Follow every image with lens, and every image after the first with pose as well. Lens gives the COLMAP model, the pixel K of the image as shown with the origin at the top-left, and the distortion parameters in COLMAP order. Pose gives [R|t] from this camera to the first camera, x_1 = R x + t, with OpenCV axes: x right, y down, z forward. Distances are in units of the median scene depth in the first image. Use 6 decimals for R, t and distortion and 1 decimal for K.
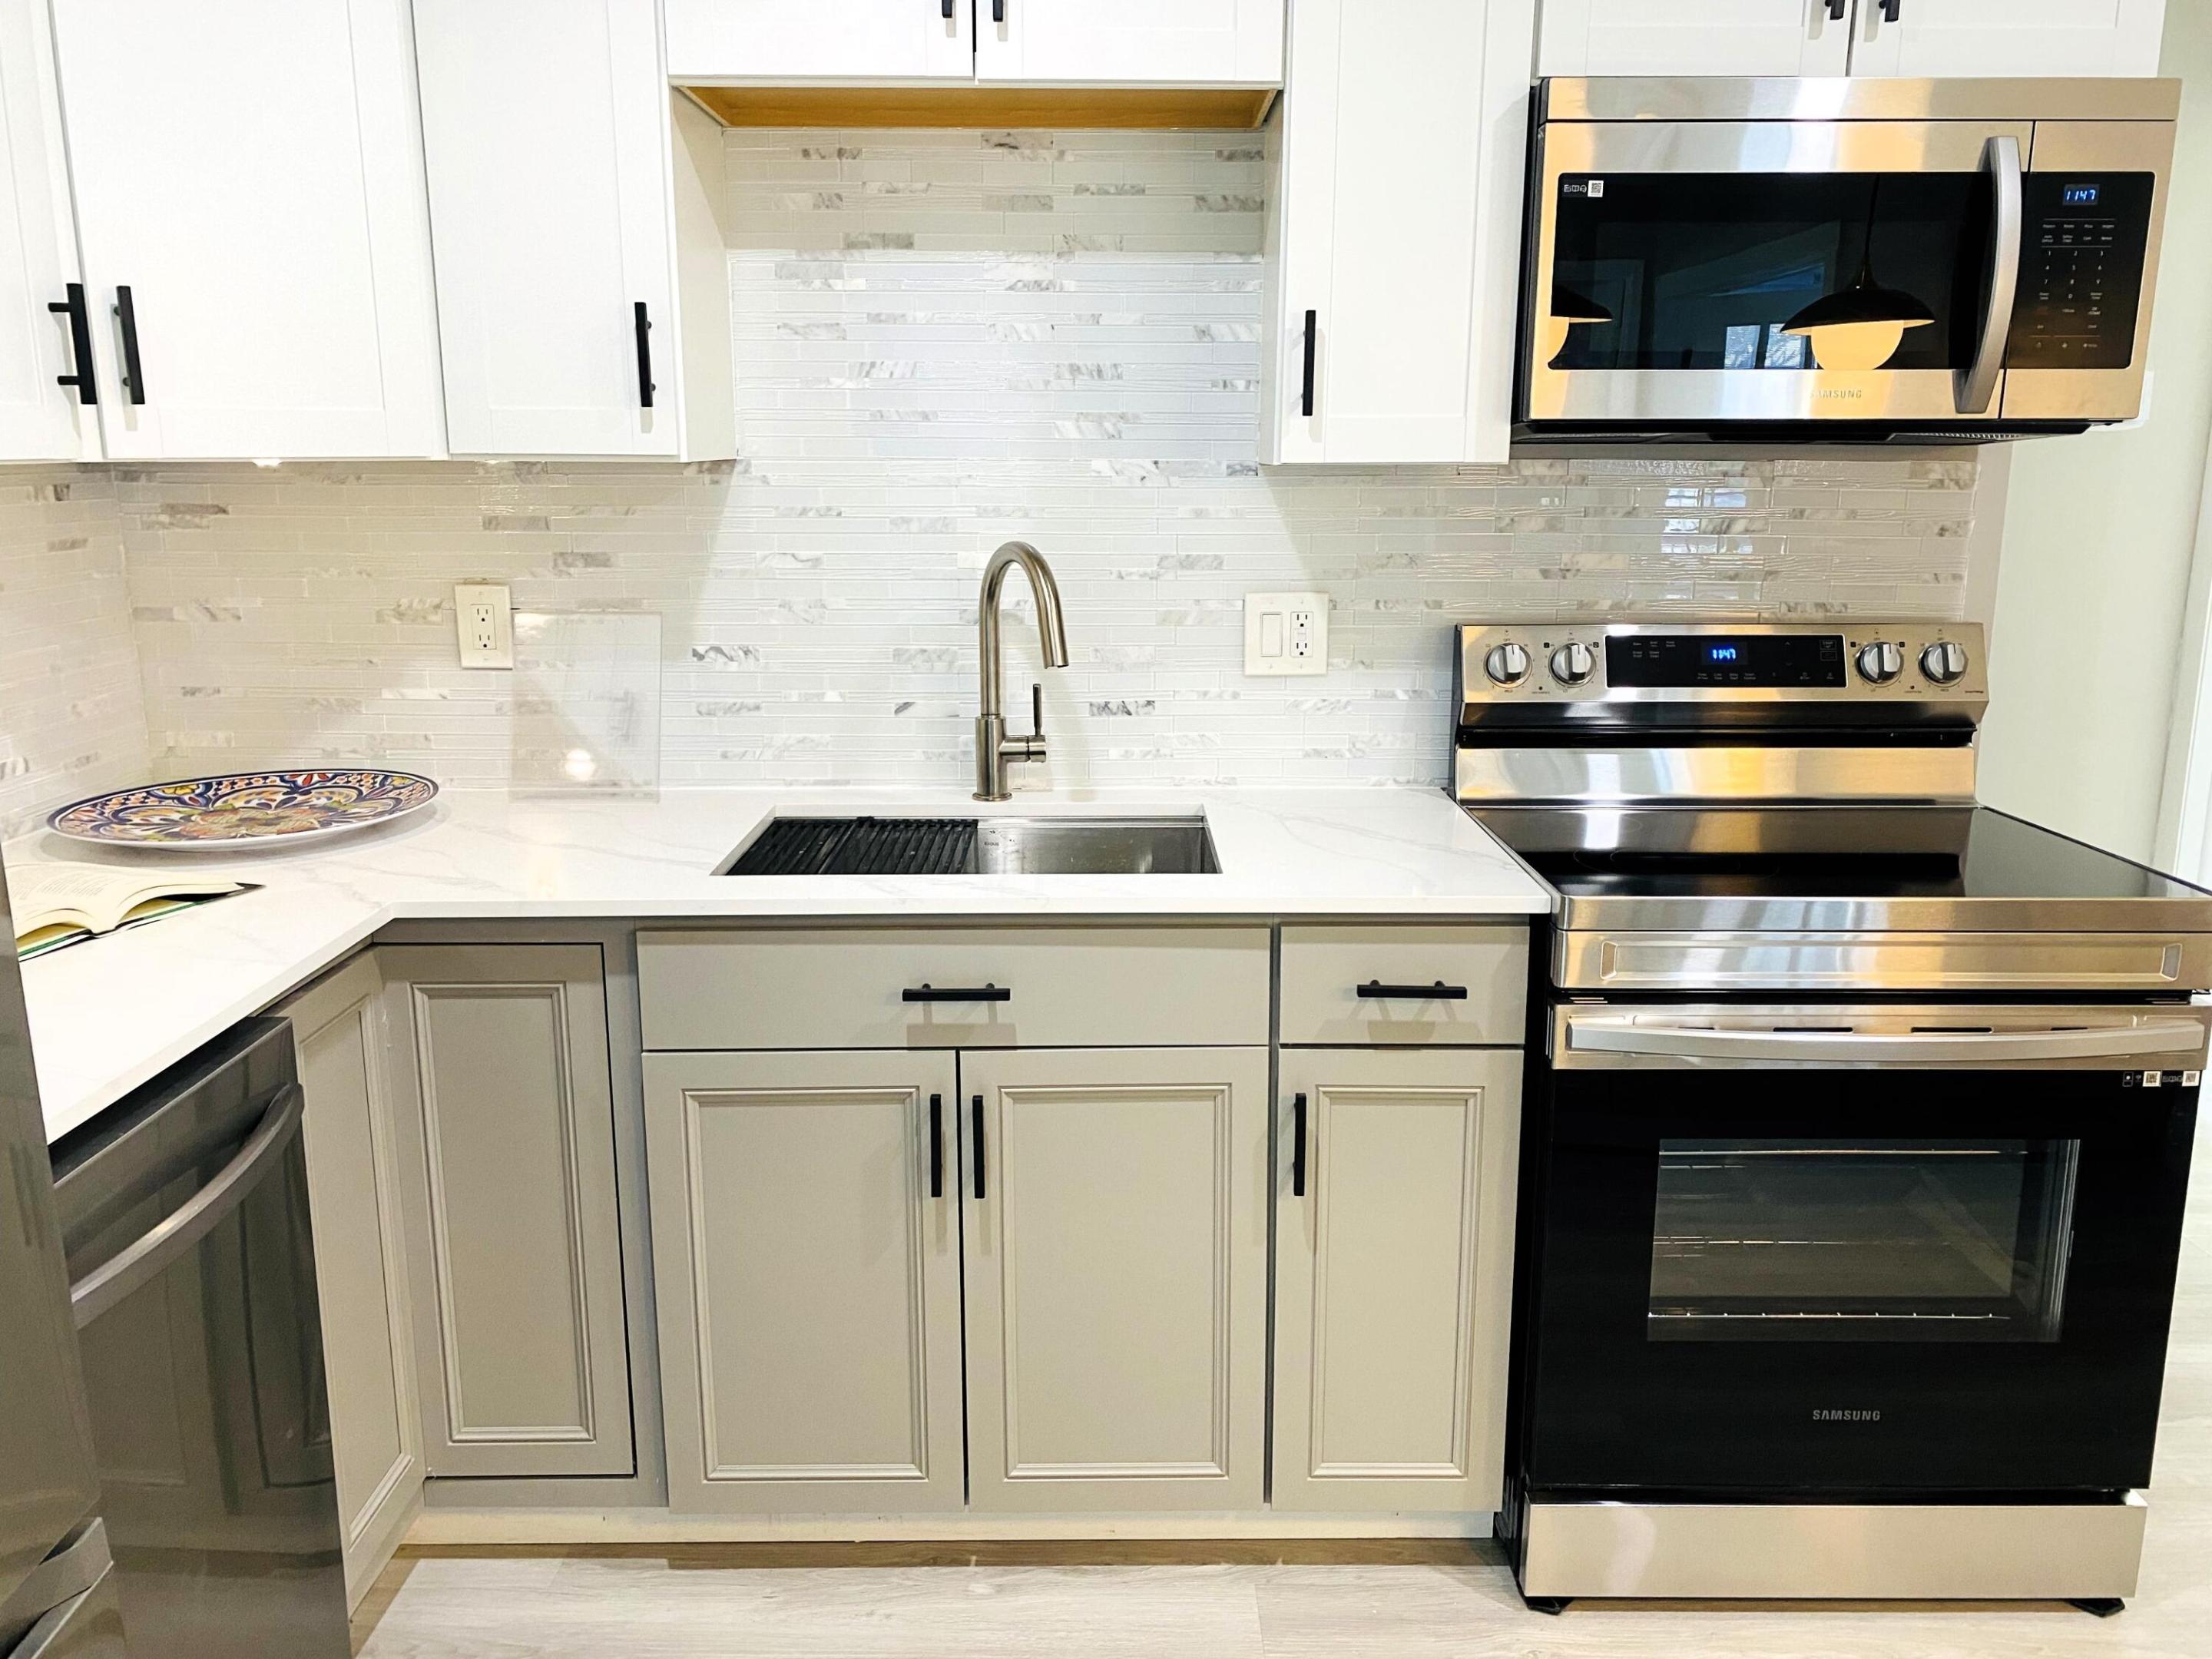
lens RADIAL K [[1709.3, 0, 1103.6], [0, 1709.3, 831.5], [0, 0, 1]] dist [0.066729, -0.090418]
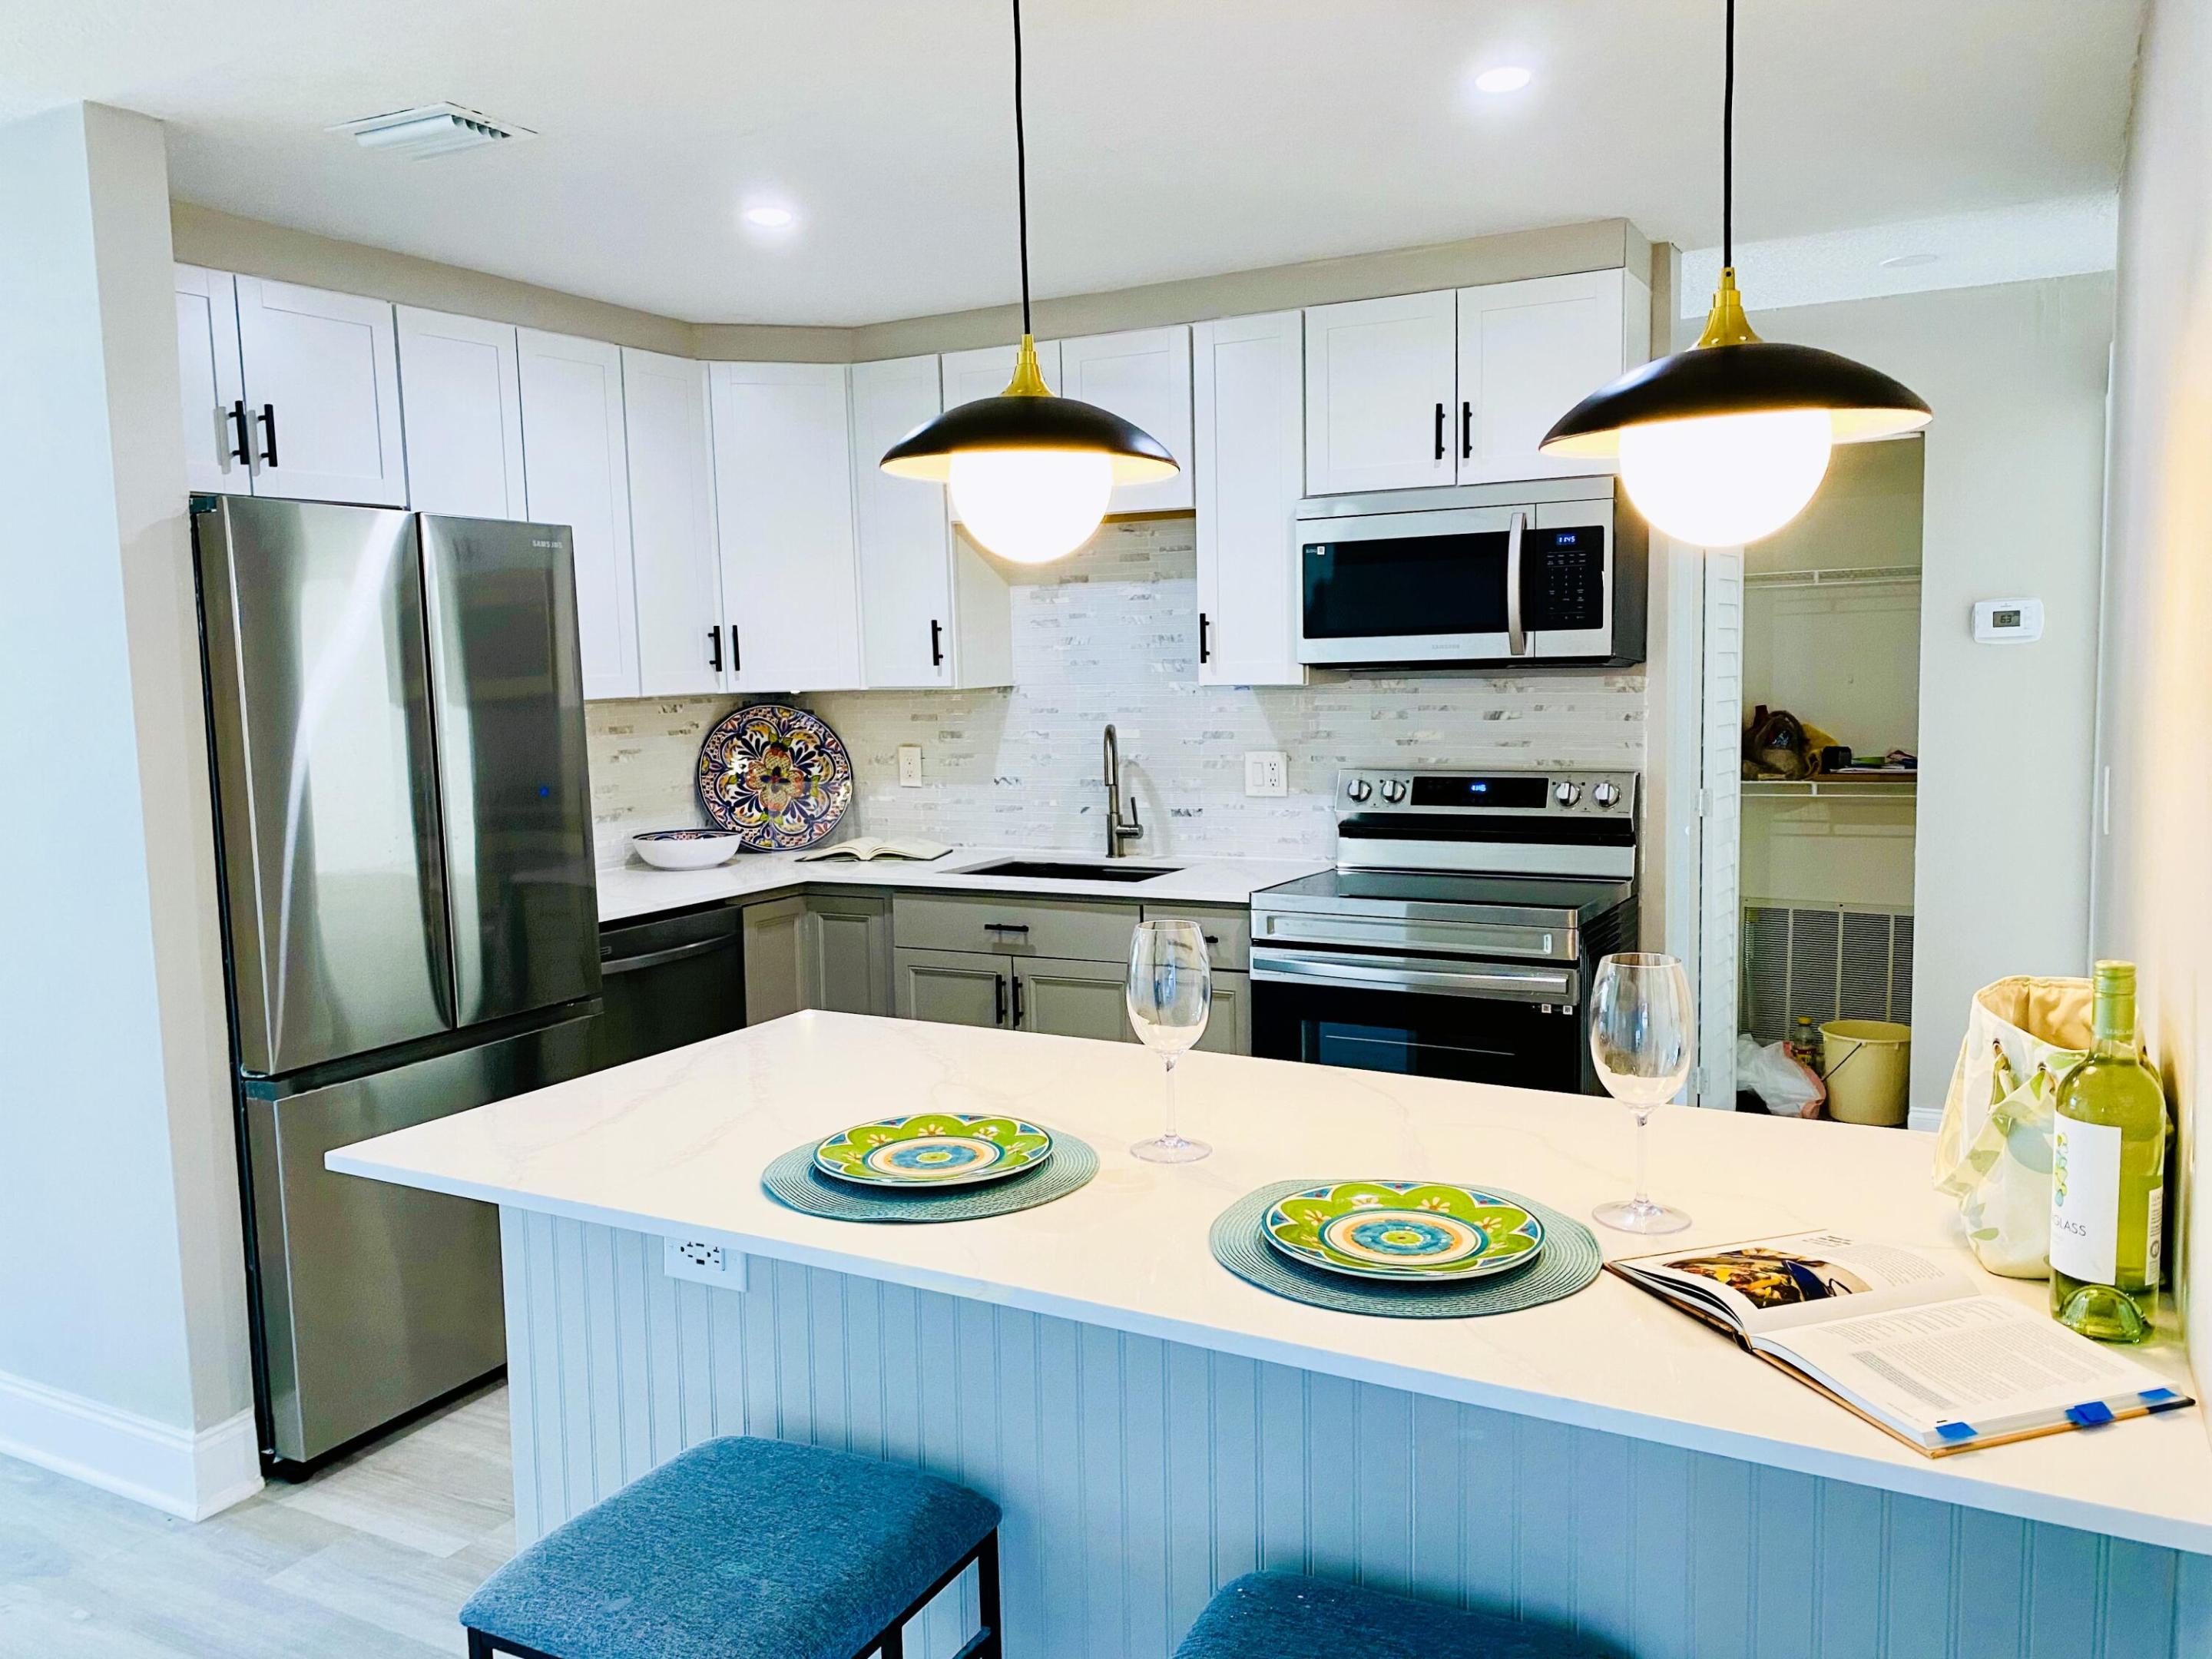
lens RADIAL K [[1709.3, 0, 1120.9], [0, 1709.3, 845.2], [0, 0, 1]] dist [0.066729, -0.090418]
pose [[0.872881, 0.031623, -0.486907, 0.892029], [-0.083983, 0.992742, -0.086081, 0.135274], [0.480651, 0.116030, 0.869202, -0.679629]]
